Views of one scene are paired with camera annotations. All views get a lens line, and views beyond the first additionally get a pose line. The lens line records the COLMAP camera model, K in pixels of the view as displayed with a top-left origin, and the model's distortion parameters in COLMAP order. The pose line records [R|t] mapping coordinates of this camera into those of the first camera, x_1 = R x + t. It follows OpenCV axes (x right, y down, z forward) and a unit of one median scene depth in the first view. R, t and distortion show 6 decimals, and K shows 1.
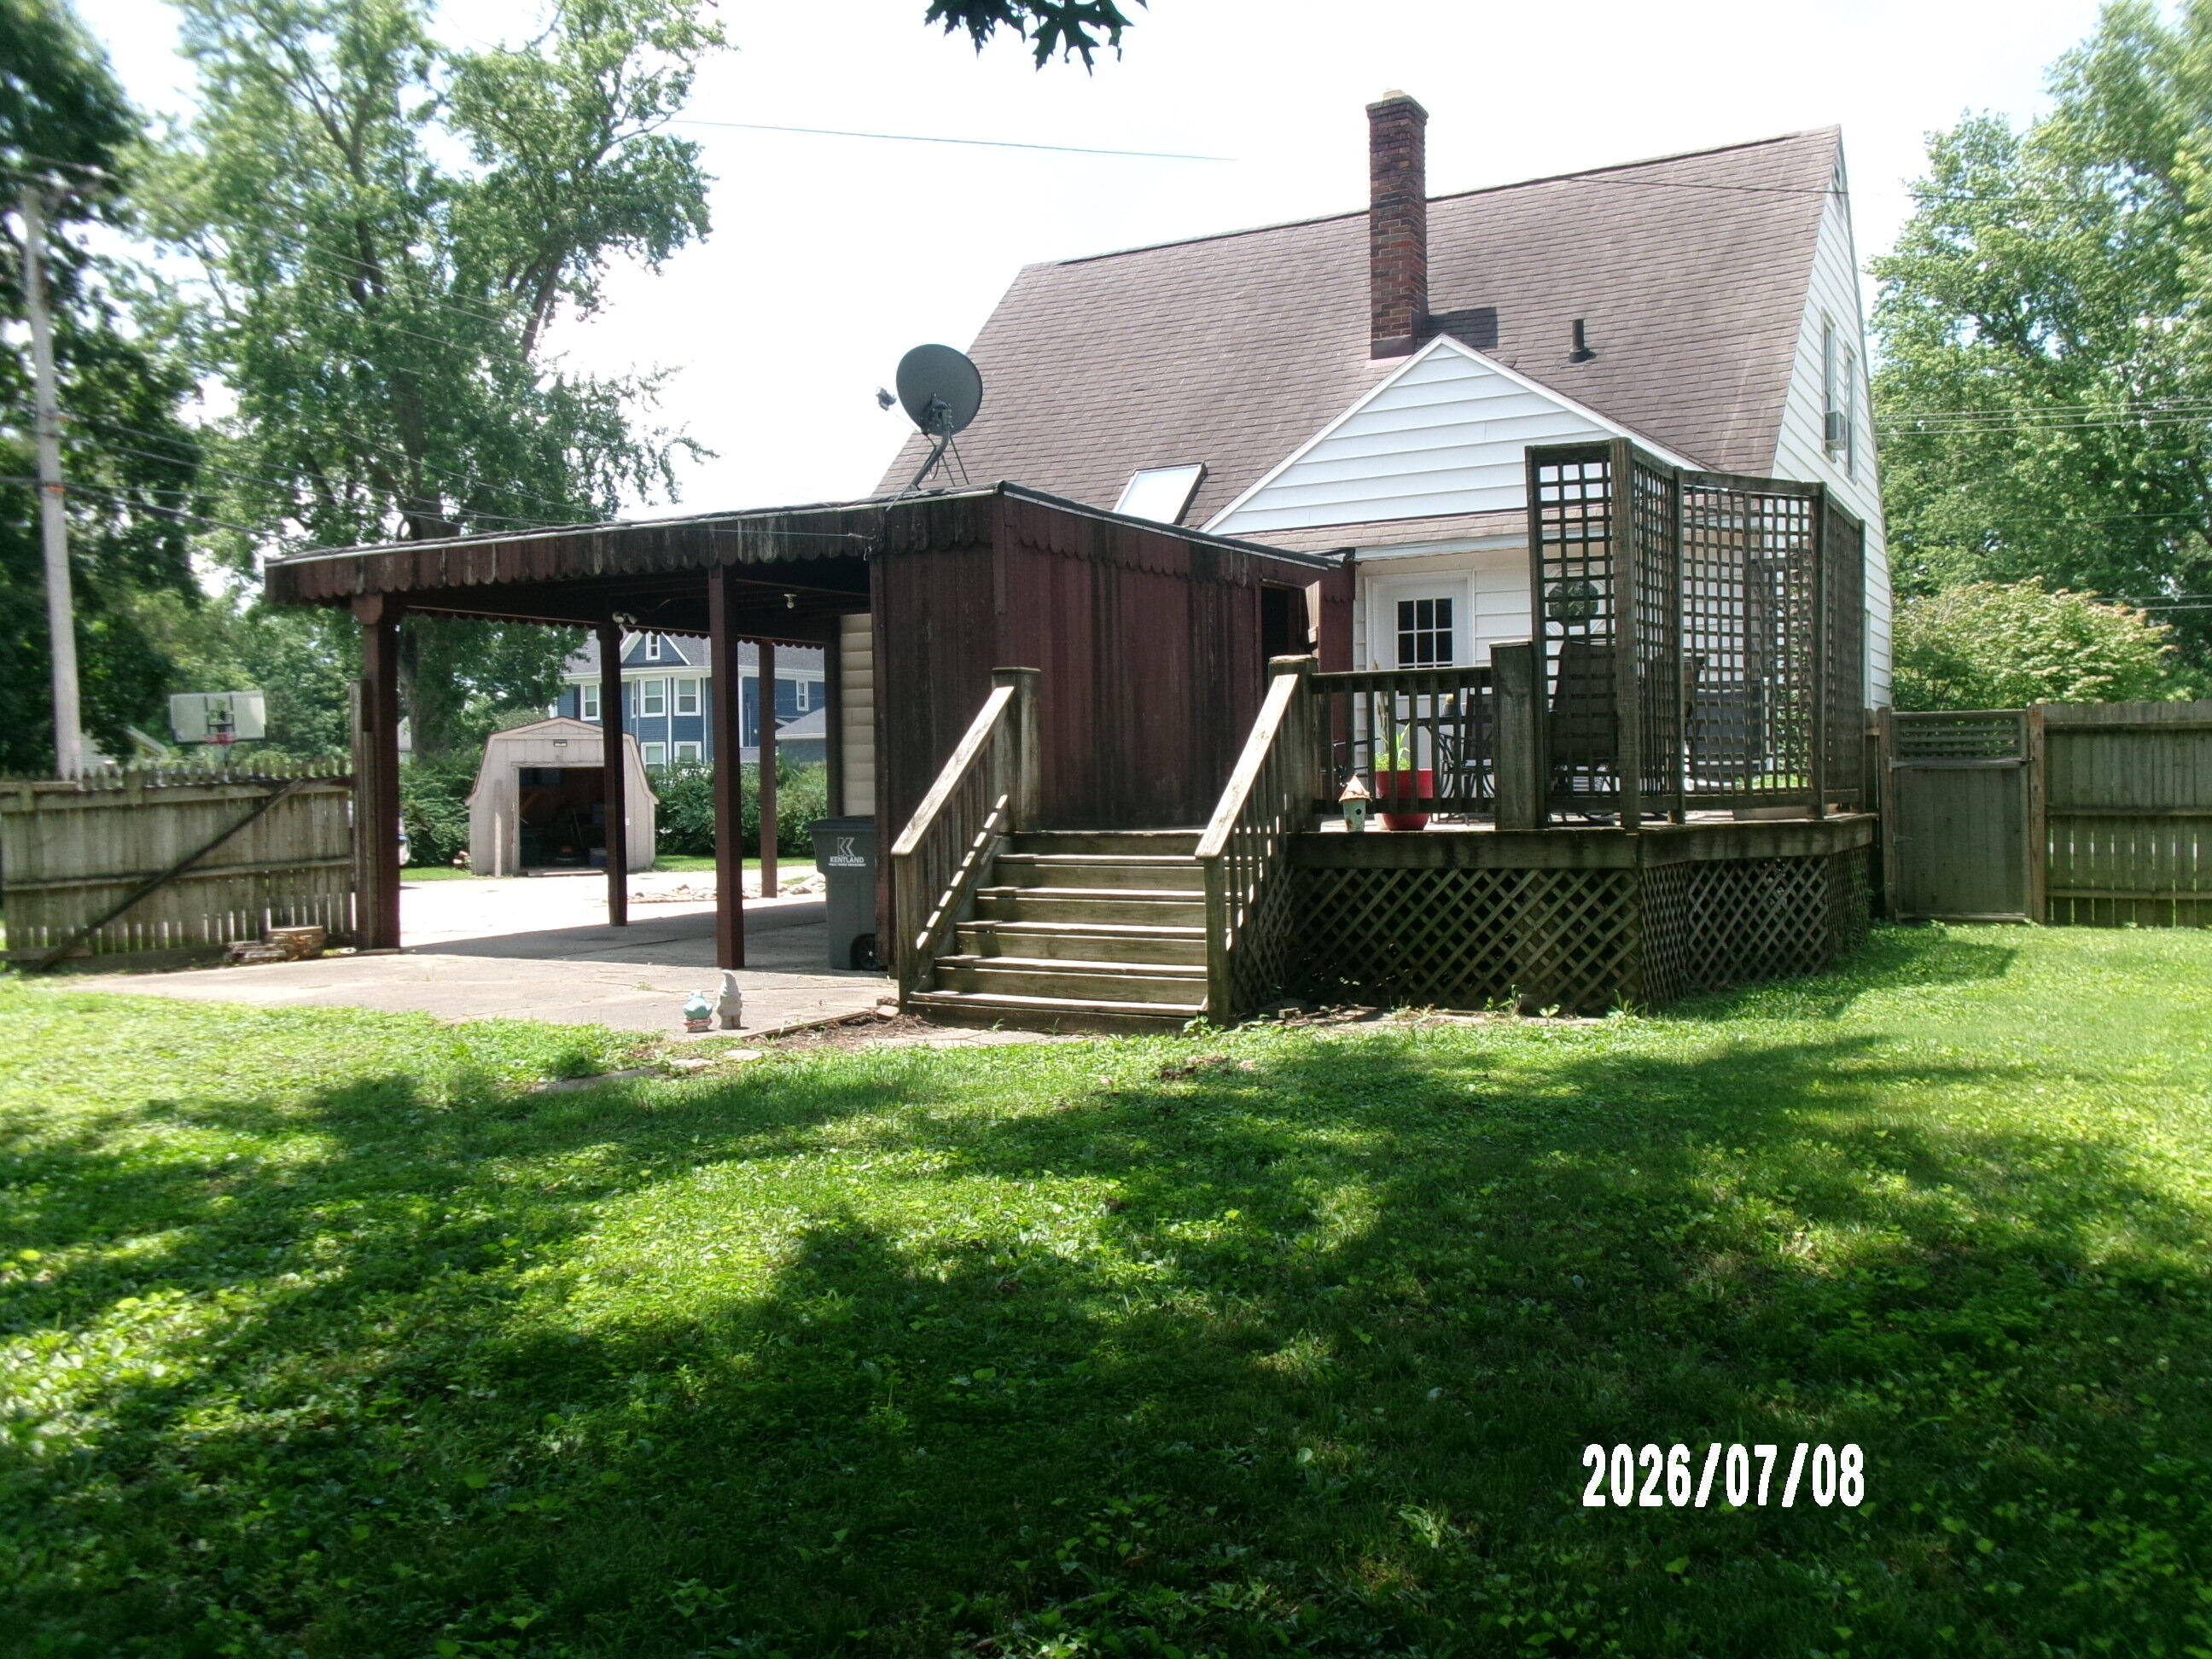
lens RADIAL K [[1828.2, 0, 1111.1], [0, 1828.2, 829.8], [0, 0, 1]] dist [-0.000558, 0.017950]
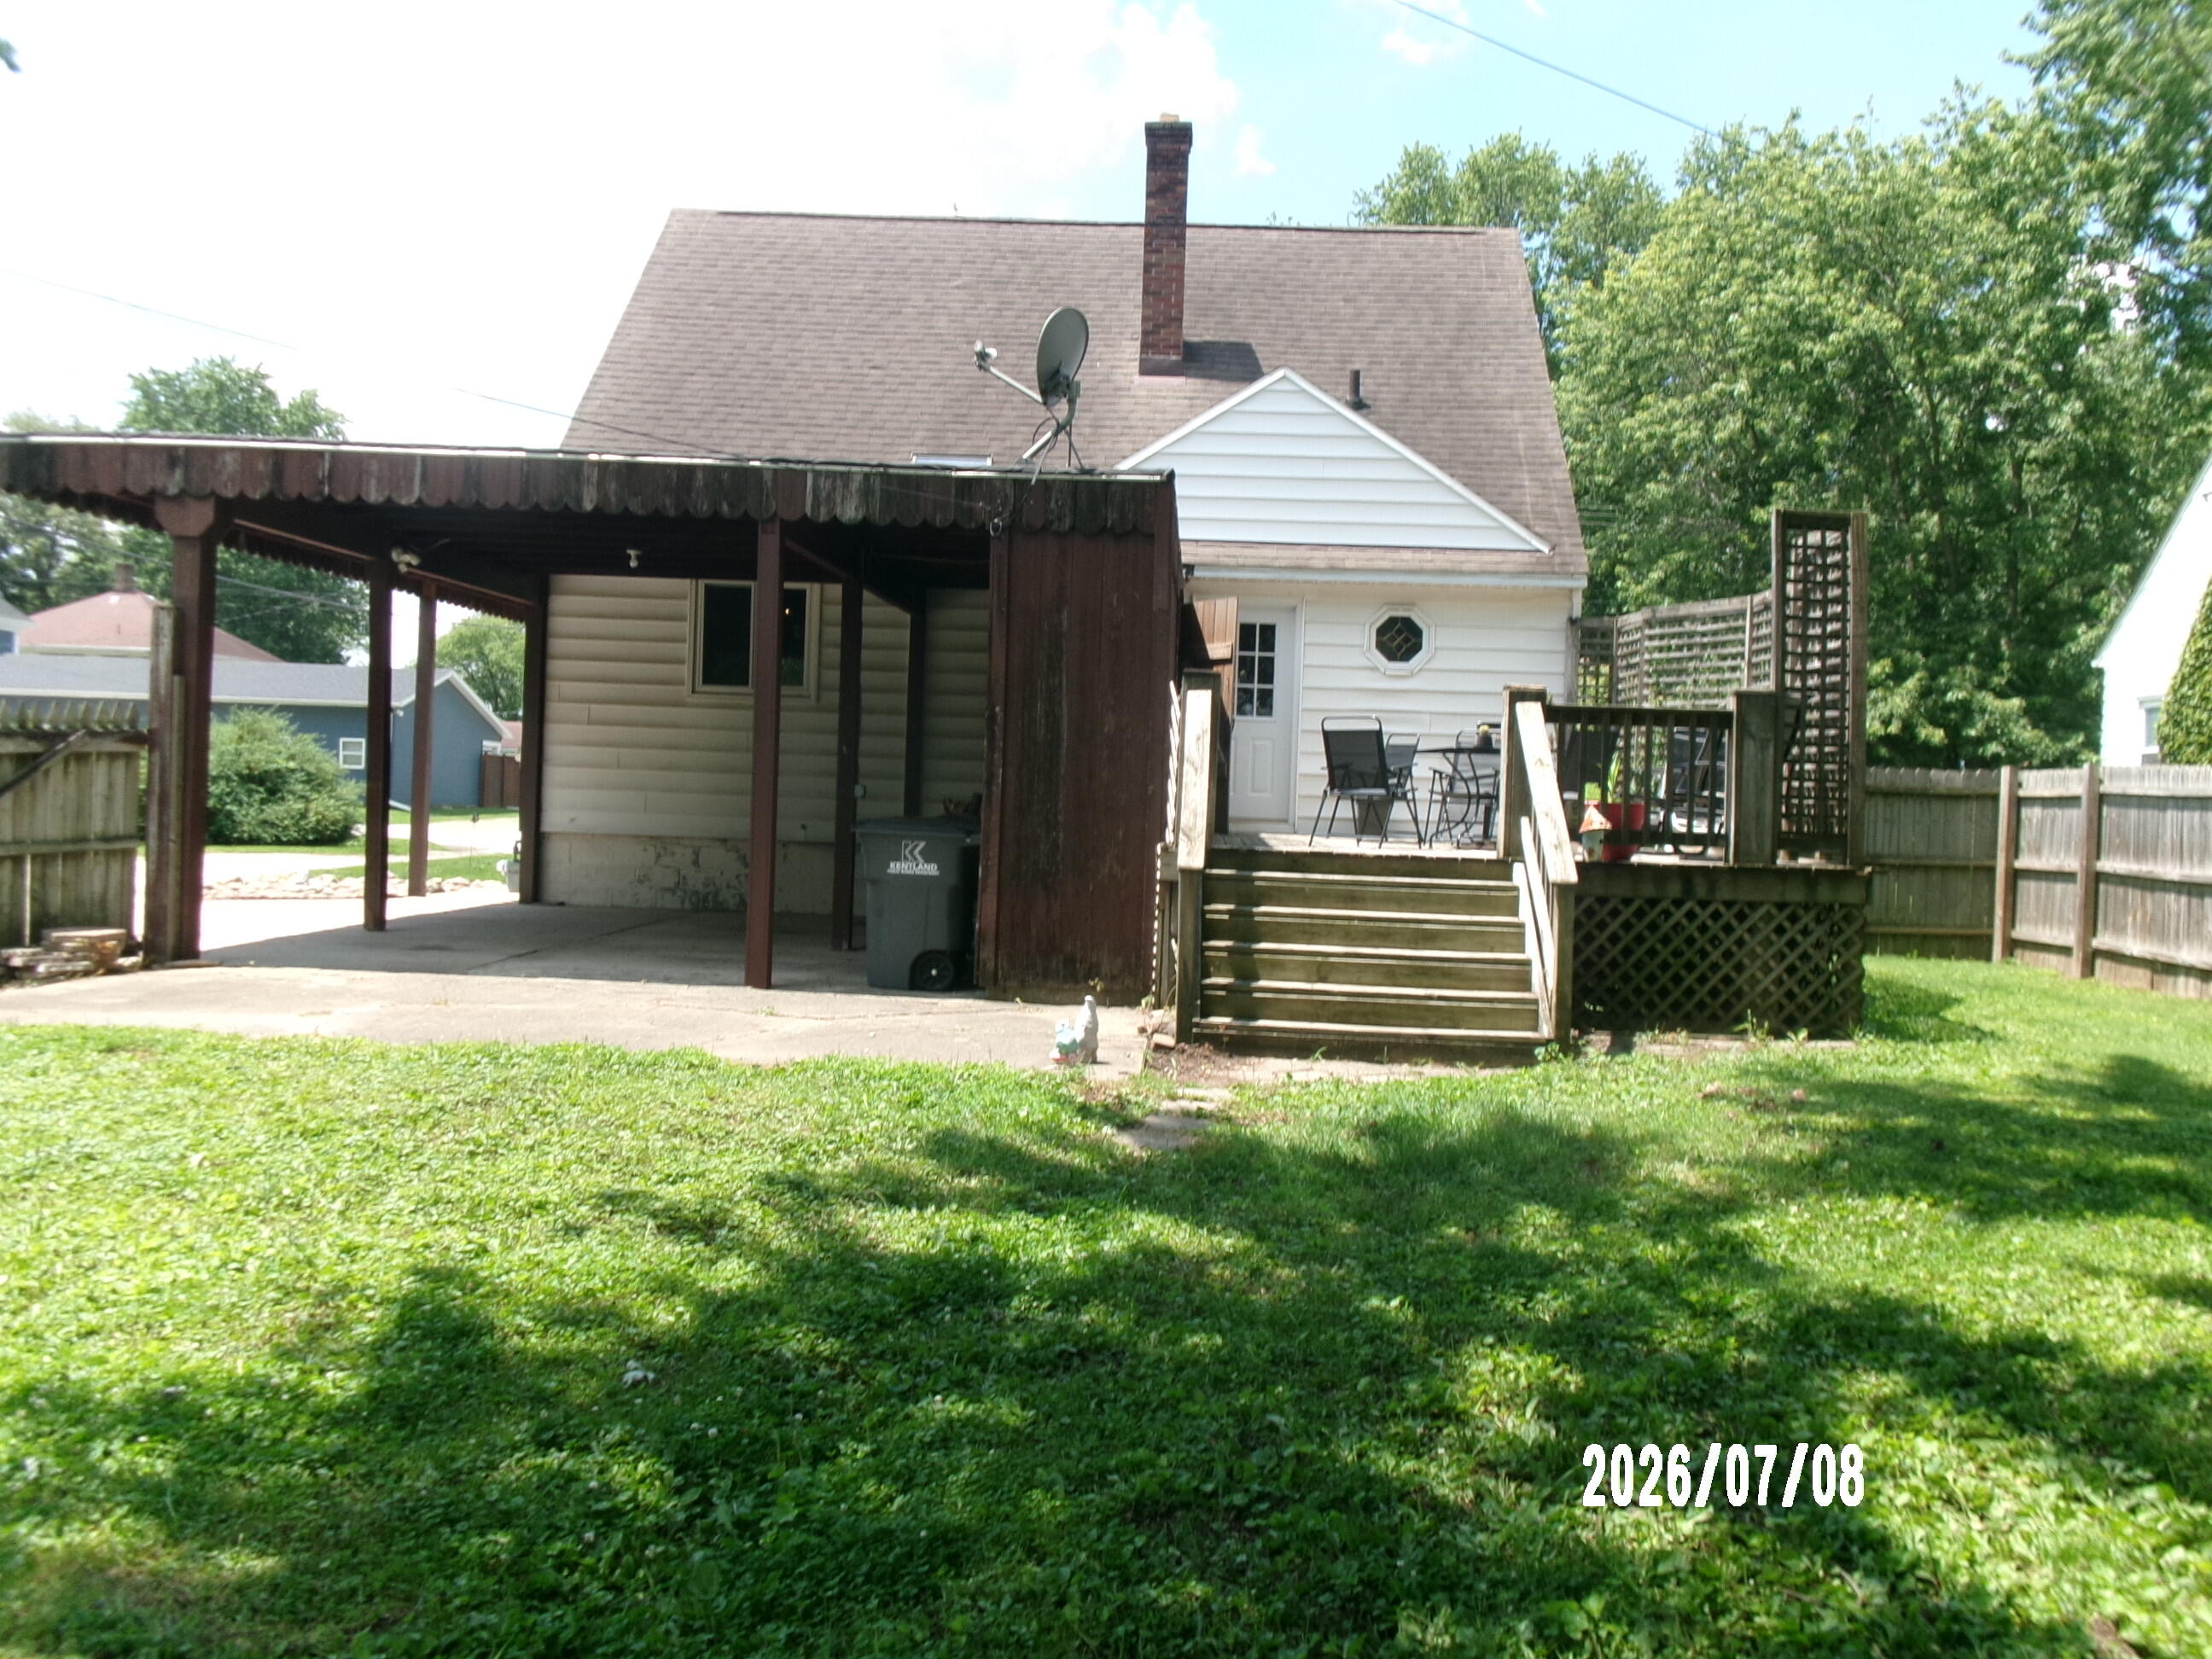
lens RADIAL K [[1828.2, 0, 1109.1], [0, 1828.2, 822.9], [0, 0, 1]] dist [-0.000558, 0.017950]
pose [[0.896416, 0.041773, 0.441240, -0.453852], [-0.039308, 0.999119, -0.014730, 0.004509], [-0.441466, -0.004140, 0.897268, 0.161504]]
